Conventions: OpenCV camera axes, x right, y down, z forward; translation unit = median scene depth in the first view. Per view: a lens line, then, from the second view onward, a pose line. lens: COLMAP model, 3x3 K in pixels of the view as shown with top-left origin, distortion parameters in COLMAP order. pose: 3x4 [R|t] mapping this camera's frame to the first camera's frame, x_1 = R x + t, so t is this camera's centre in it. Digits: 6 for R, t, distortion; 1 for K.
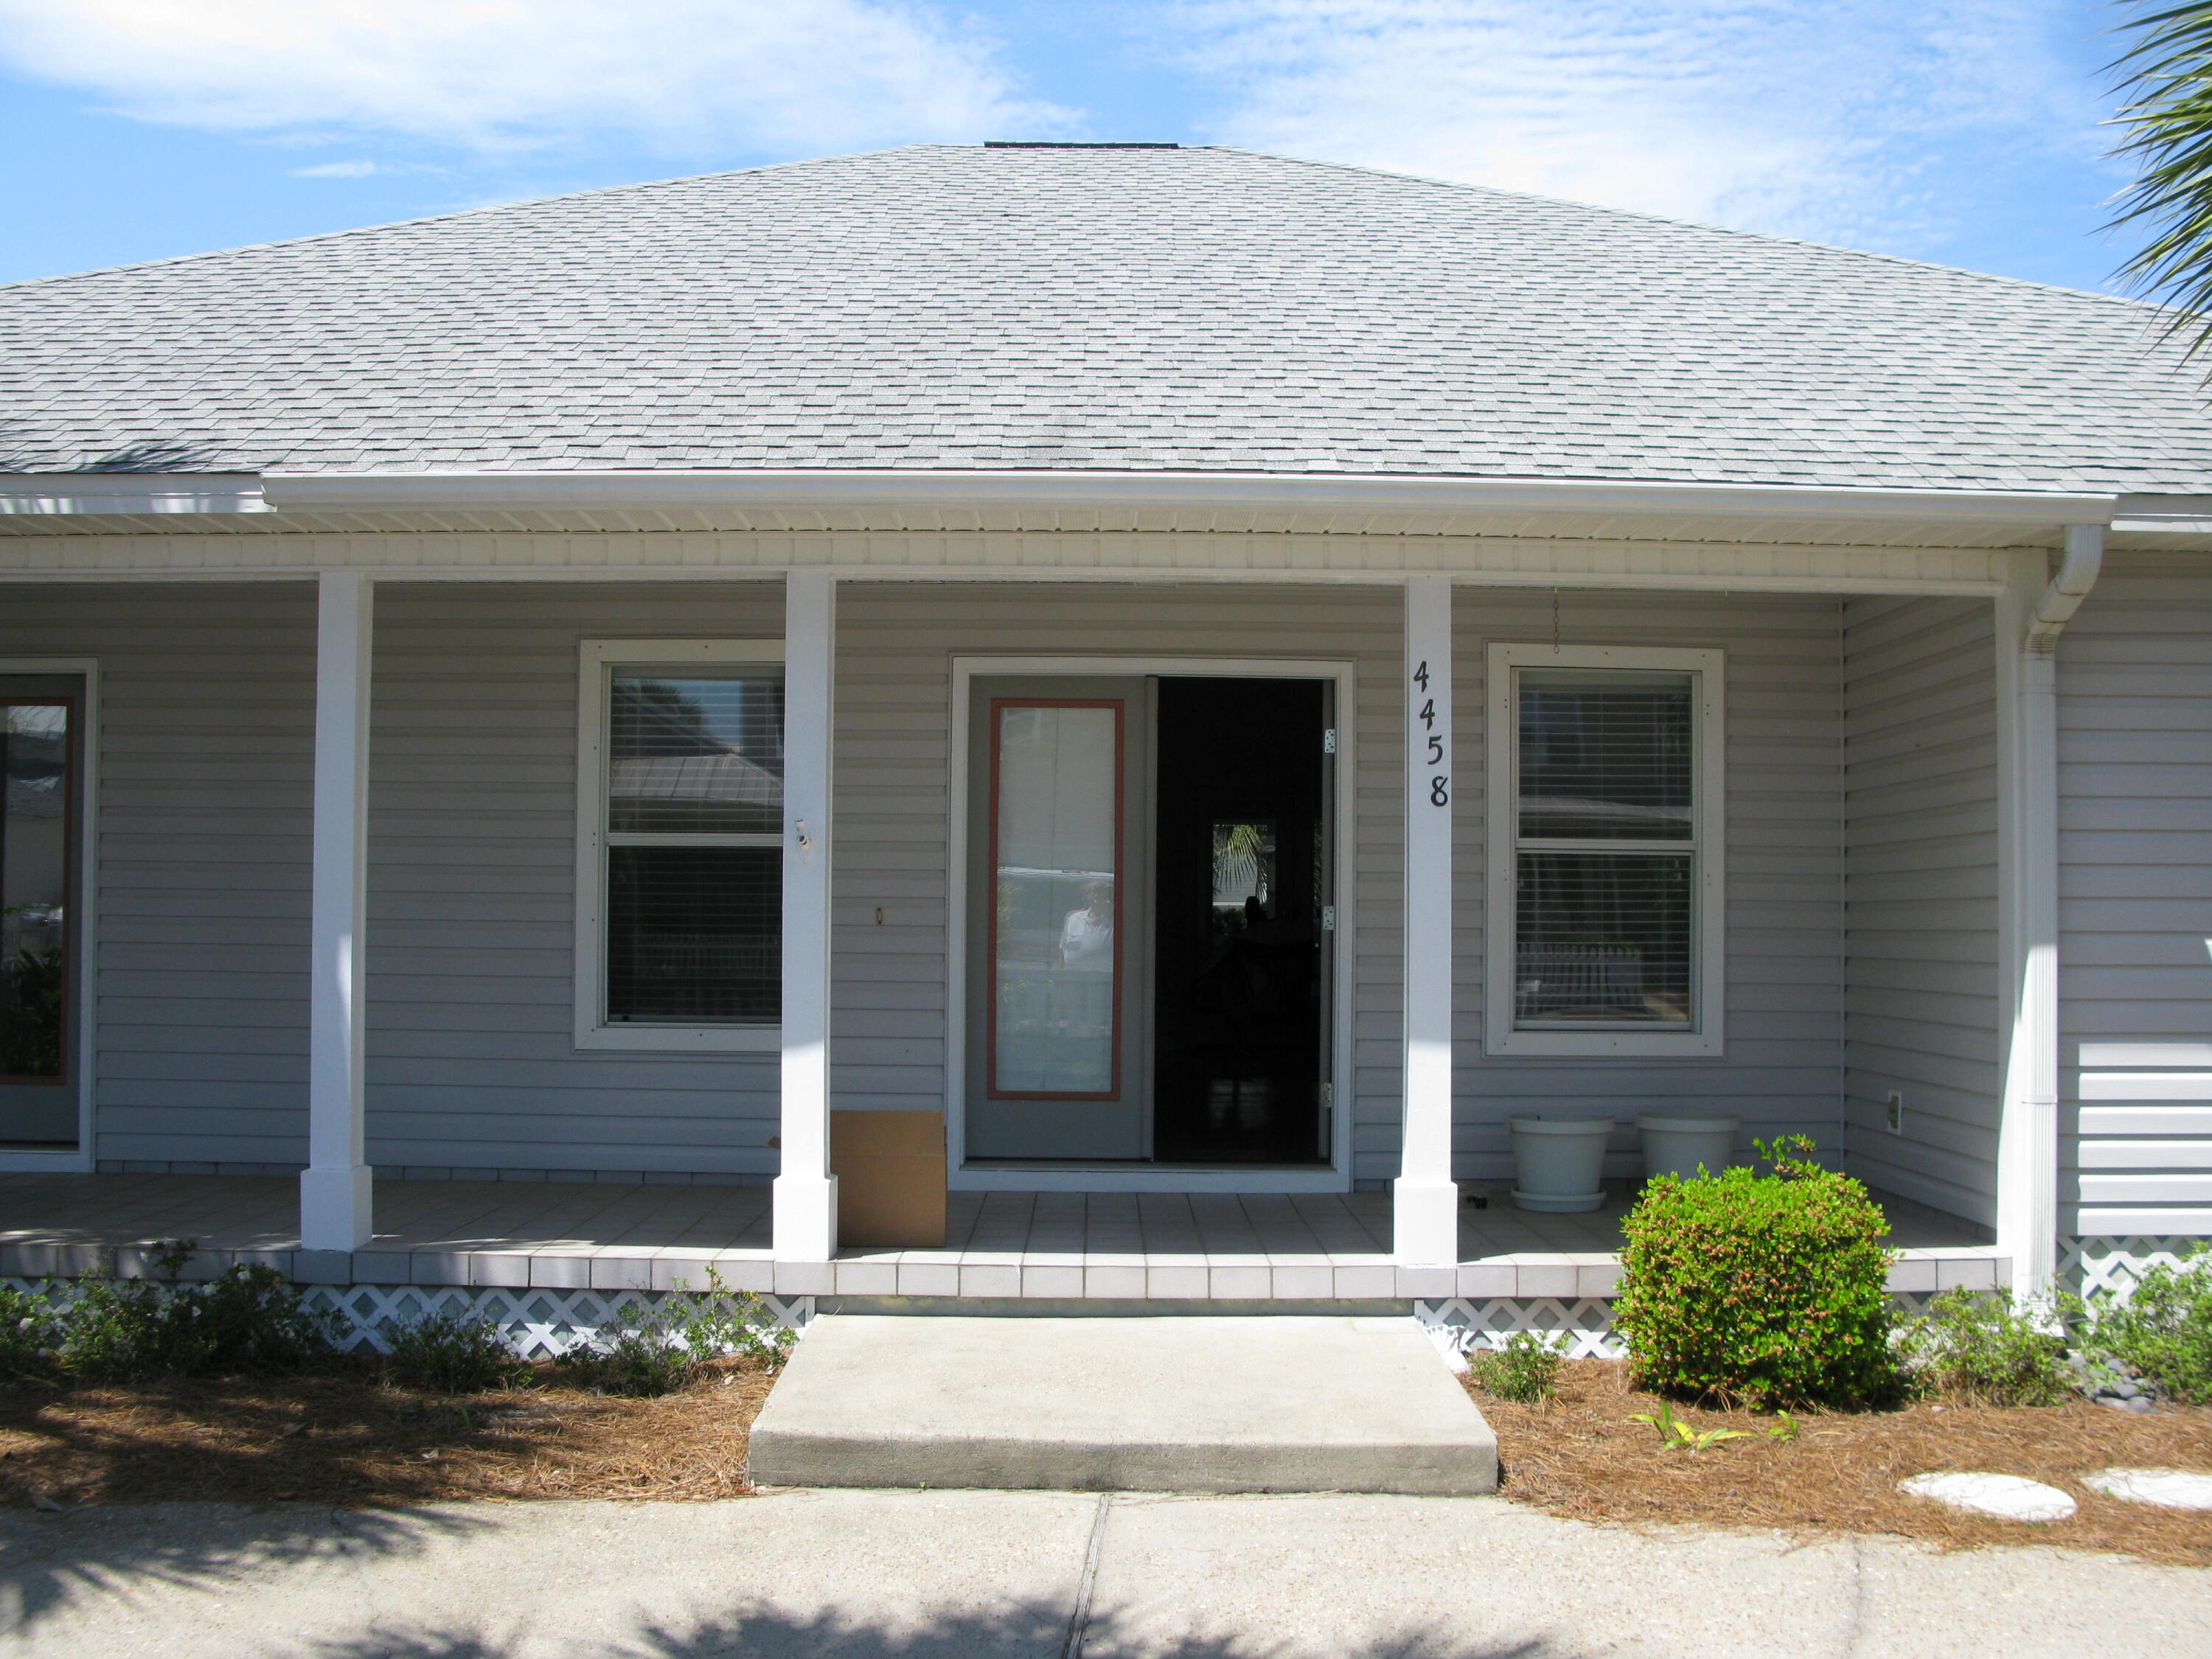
lens RADIAL K [[2214.8, 0, 1100.8], [0, 2214.8, 834.3], [0, 0, 1]] dist [-0.205926, 0.242448]
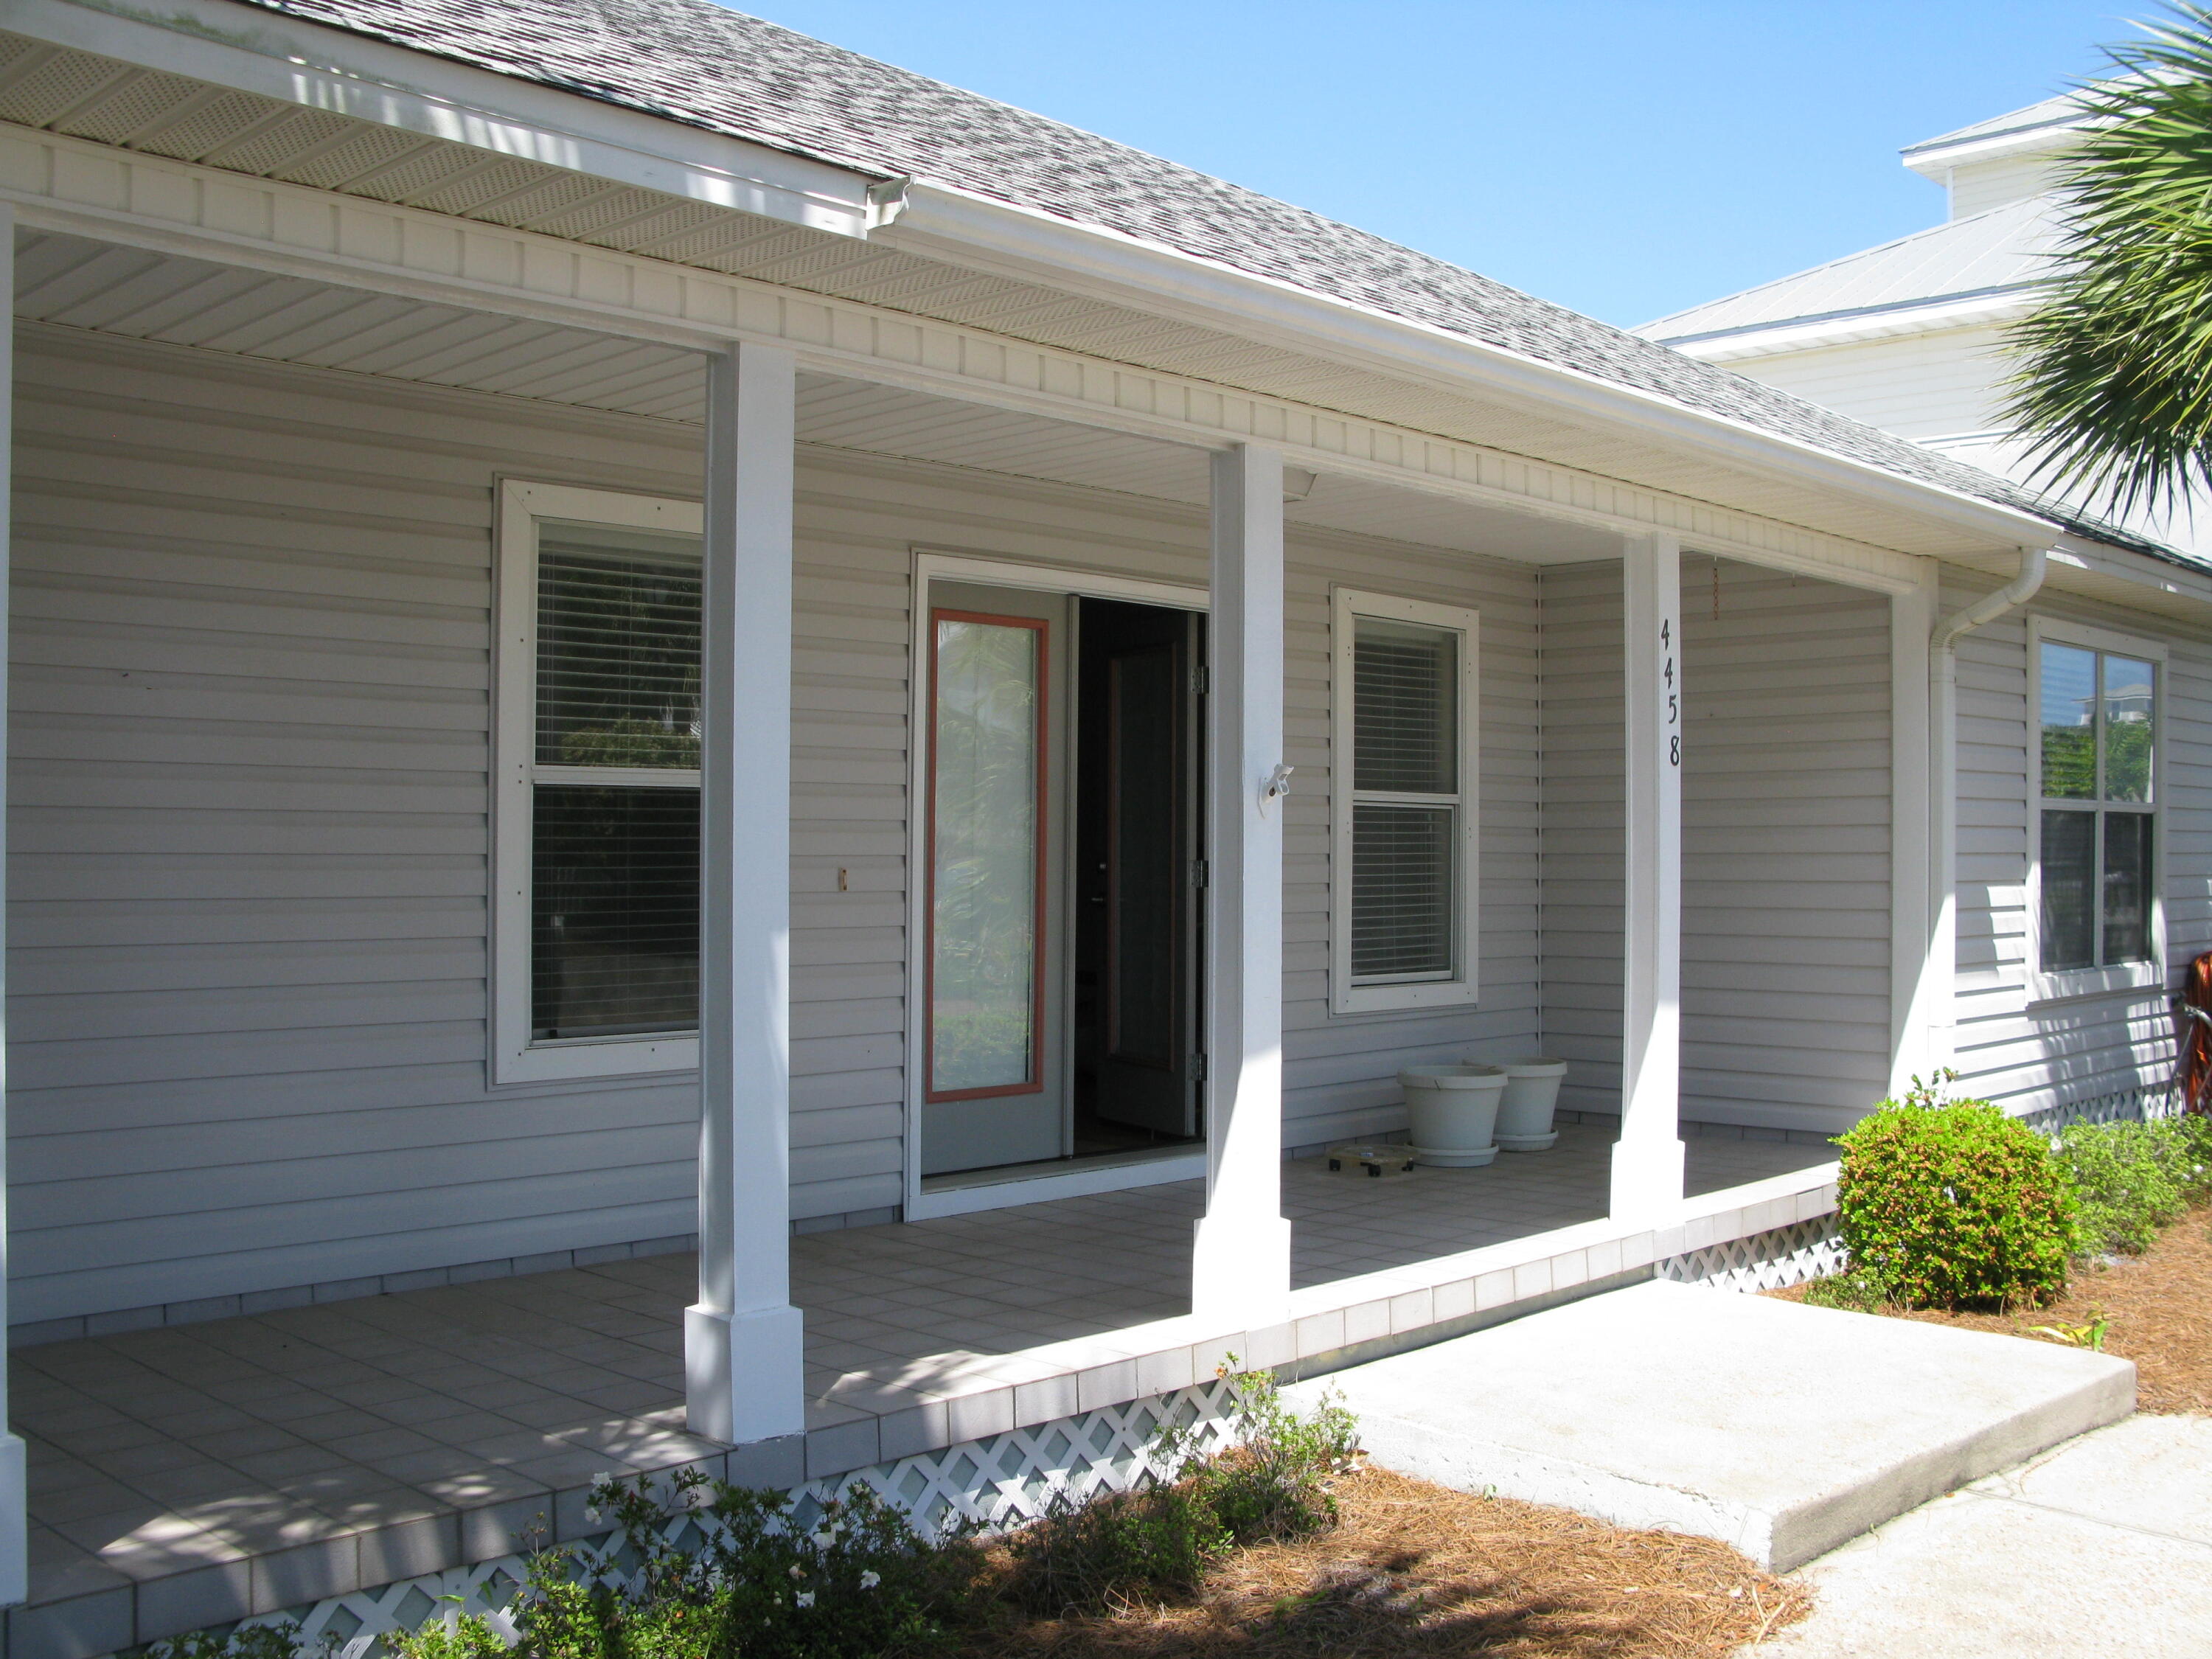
lens RADIAL K [[2214.8, 0, 1100.8], [0, 2214.8, 834.3], [0, 0, 1]] dist [-0.205926, 0.242448]
pose [[0.698430, -0.000466, 0.715678, -0.735495], [-0.022751, 0.999480, 0.022854, 0.001649], [-0.715316, -0.032244, 0.698057, 0.493720]]
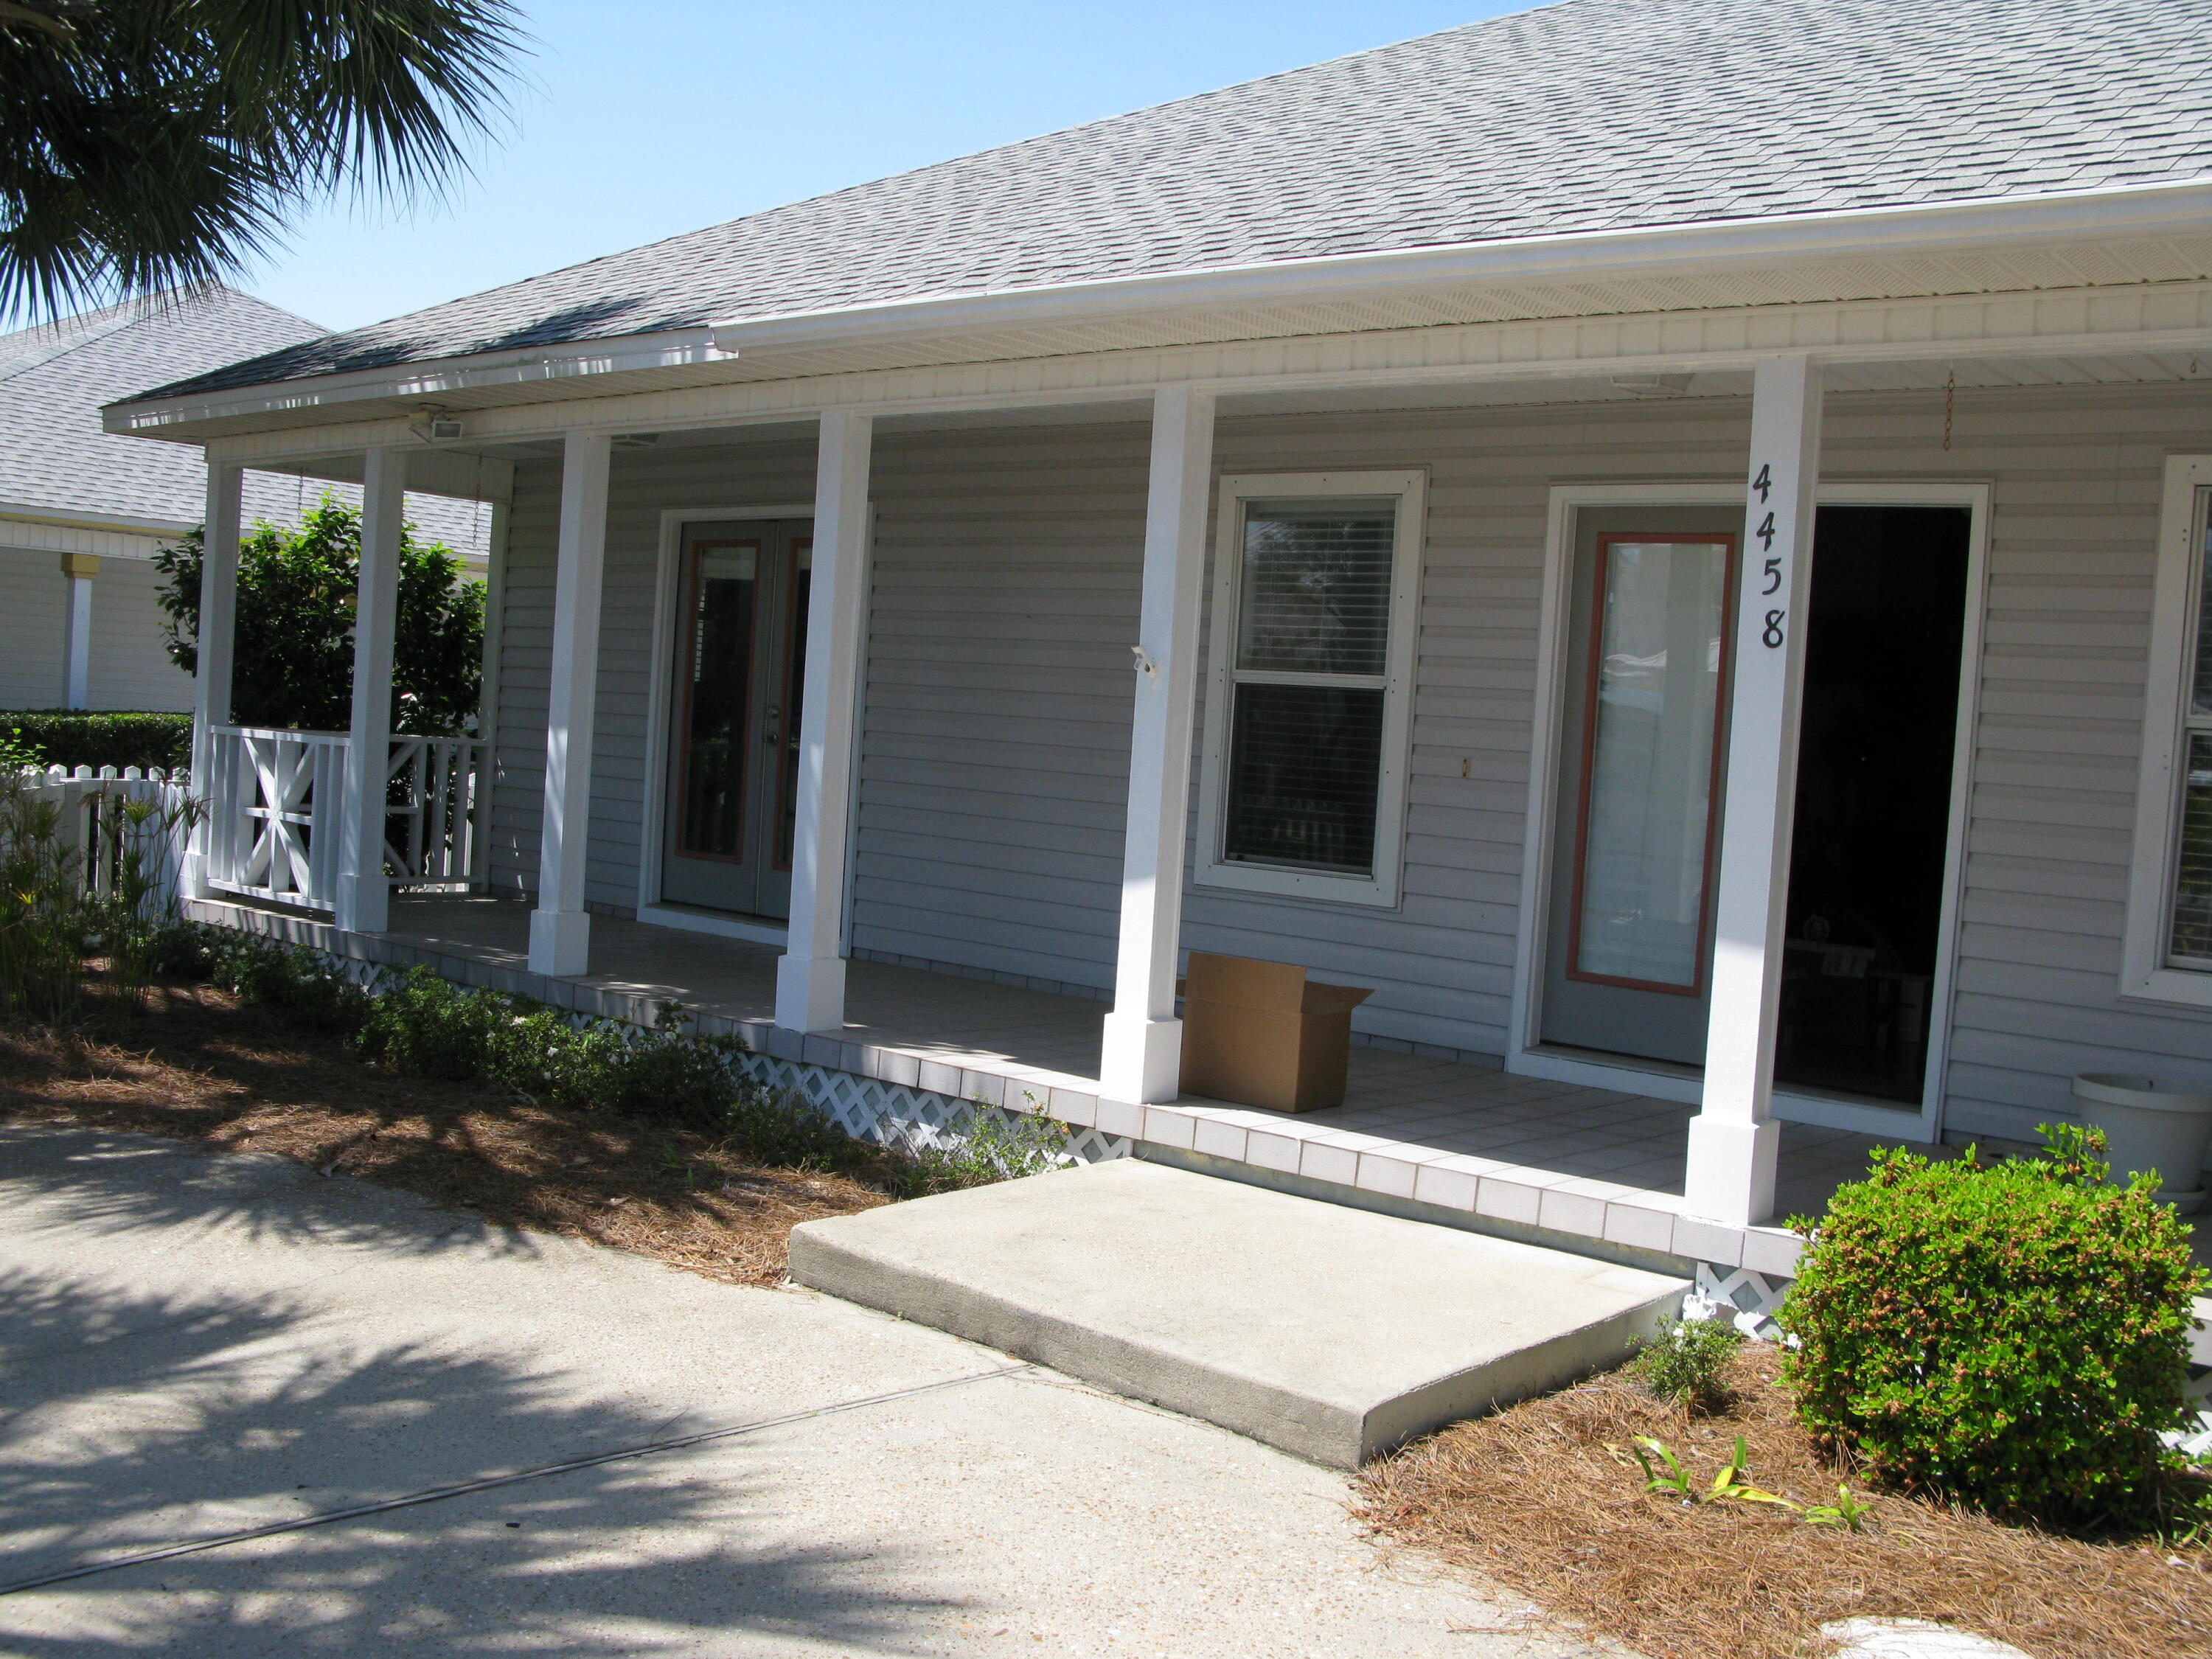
lens RADIAL K [[2214.8, 0, 1100.8], [0, 2214.8, 834.3], [0, 0, 1]] dist [-0.205926, 0.242448]
pose [[0.754785, 0.074637, -0.651712, 0.483370], [-0.040731, 0.996921, 0.066998, 0.011408], [0.654706, -0.024024, 0.755502, 0.253972]]
